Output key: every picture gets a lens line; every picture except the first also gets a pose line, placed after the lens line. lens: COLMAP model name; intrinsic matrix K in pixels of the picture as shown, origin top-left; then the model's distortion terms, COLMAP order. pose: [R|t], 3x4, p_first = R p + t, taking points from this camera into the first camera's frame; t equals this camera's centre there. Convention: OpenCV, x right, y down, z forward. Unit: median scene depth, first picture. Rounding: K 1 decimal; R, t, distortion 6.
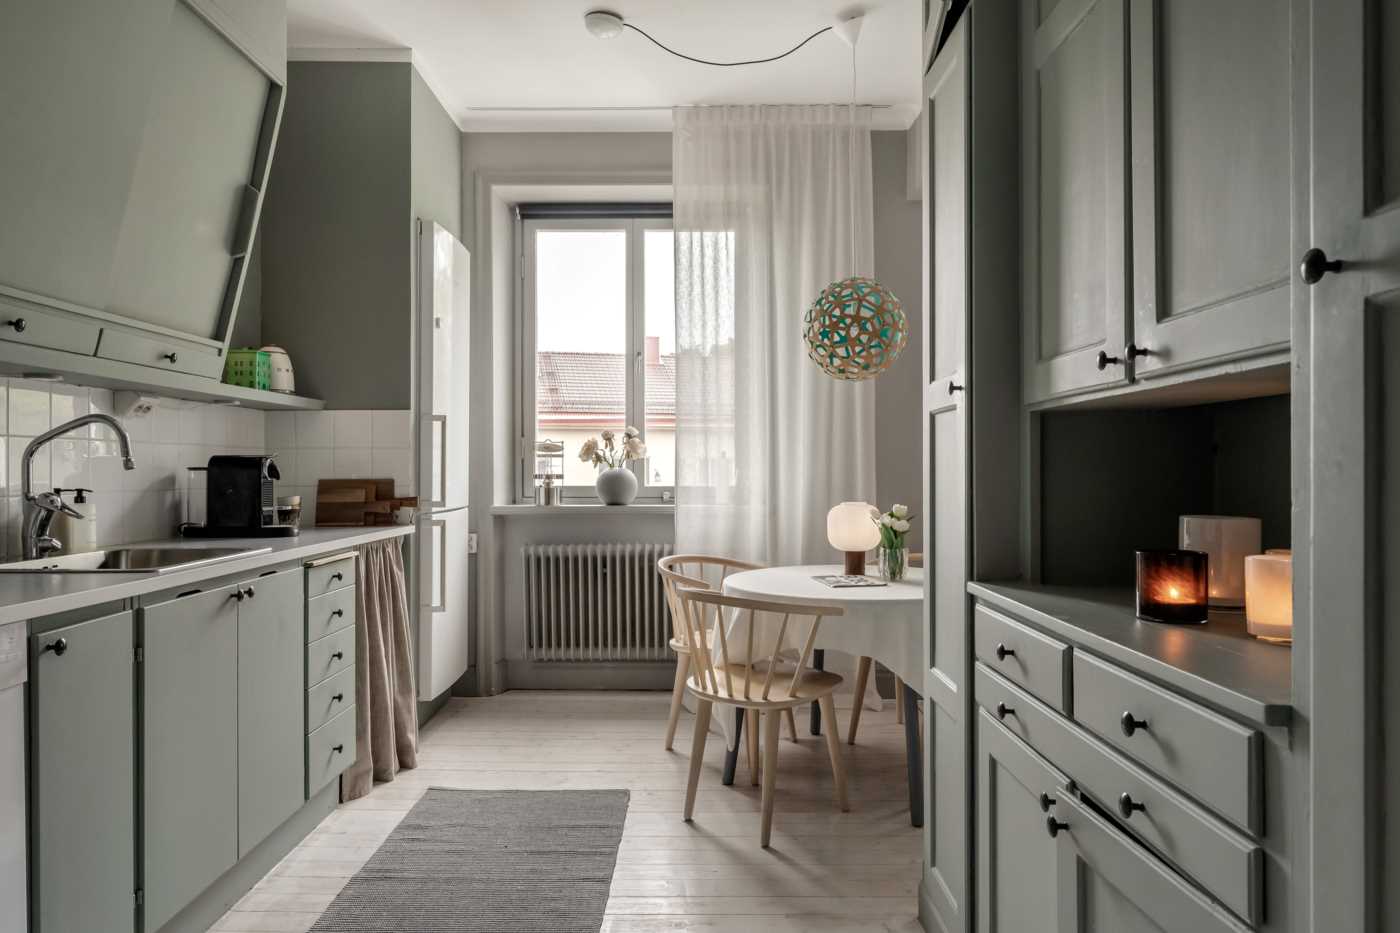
lens RADIAL K [[861.3, 0, 701.8], [0, 861.3, 467.9], [0, 0, 1]] dist [0.006797, 0.001393]
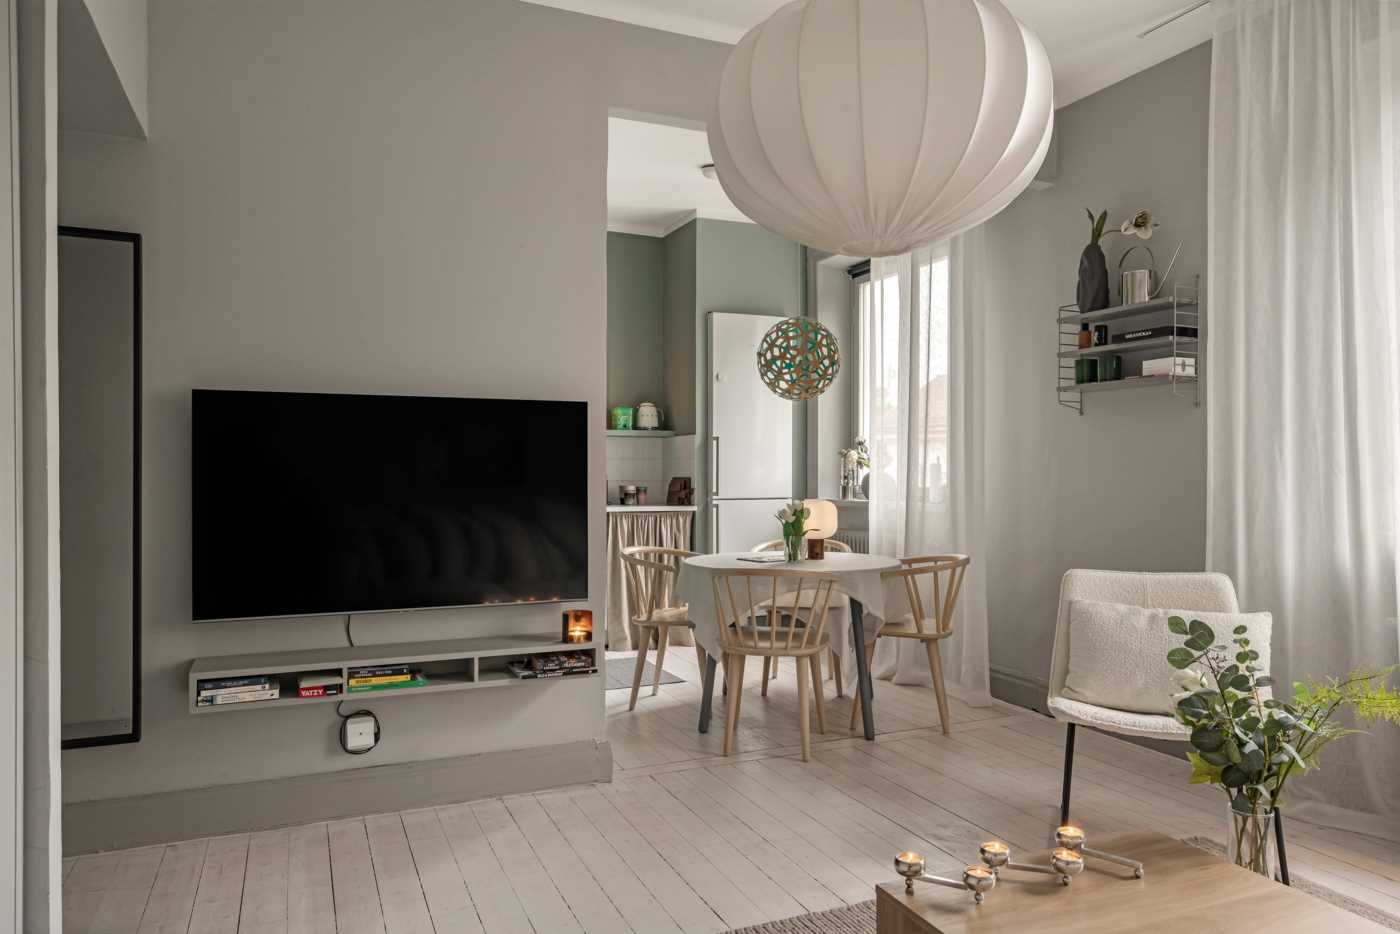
lens RADIAL K [[861.3, 0, 695.7], [0, 861.3, 471.9], [0, 0, 1]] dist [0.006797, 0.001393]
pose [[0.422862, 0.000998, -0.906193, 1.089203], [-0.002390, 0.999997, -0.000014, 0.002679], [0.906191, 0.002171, 0.422863, 0.308450]]
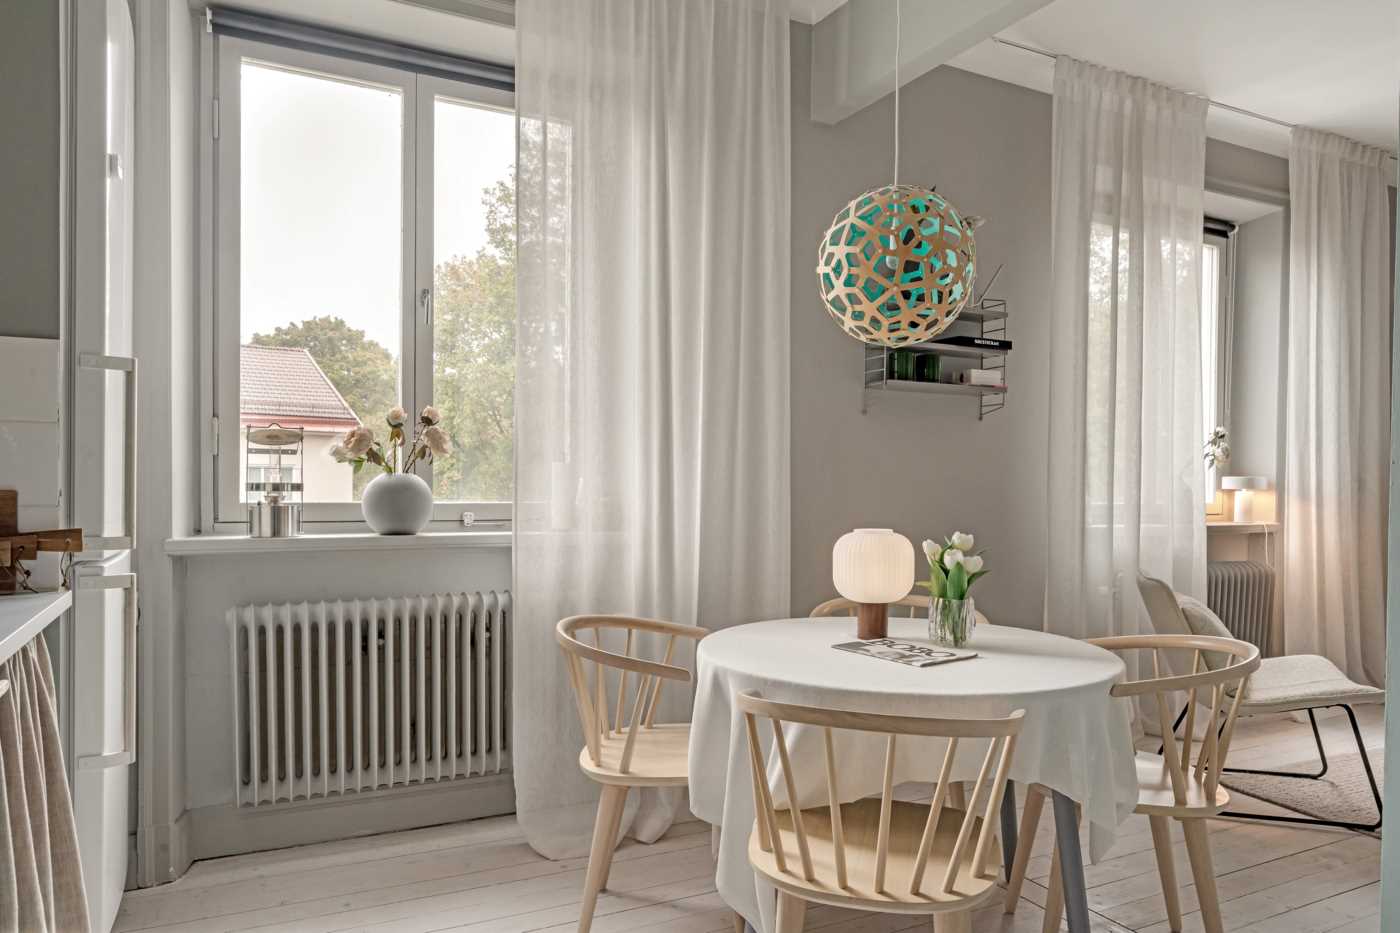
lens RADIAL K [[921.3, 0, 744.4], [0, 921.3, 488.5], [0, 0, 1]] dist [0.009994, -0.000886]
pose [[0.886959, 0.008696, 0.461767, -0.237315], [-0.013056, 0.999895, 0.006248, 0.004093], [-0.461665, -0.011571, 0.886979, 0.390097]]
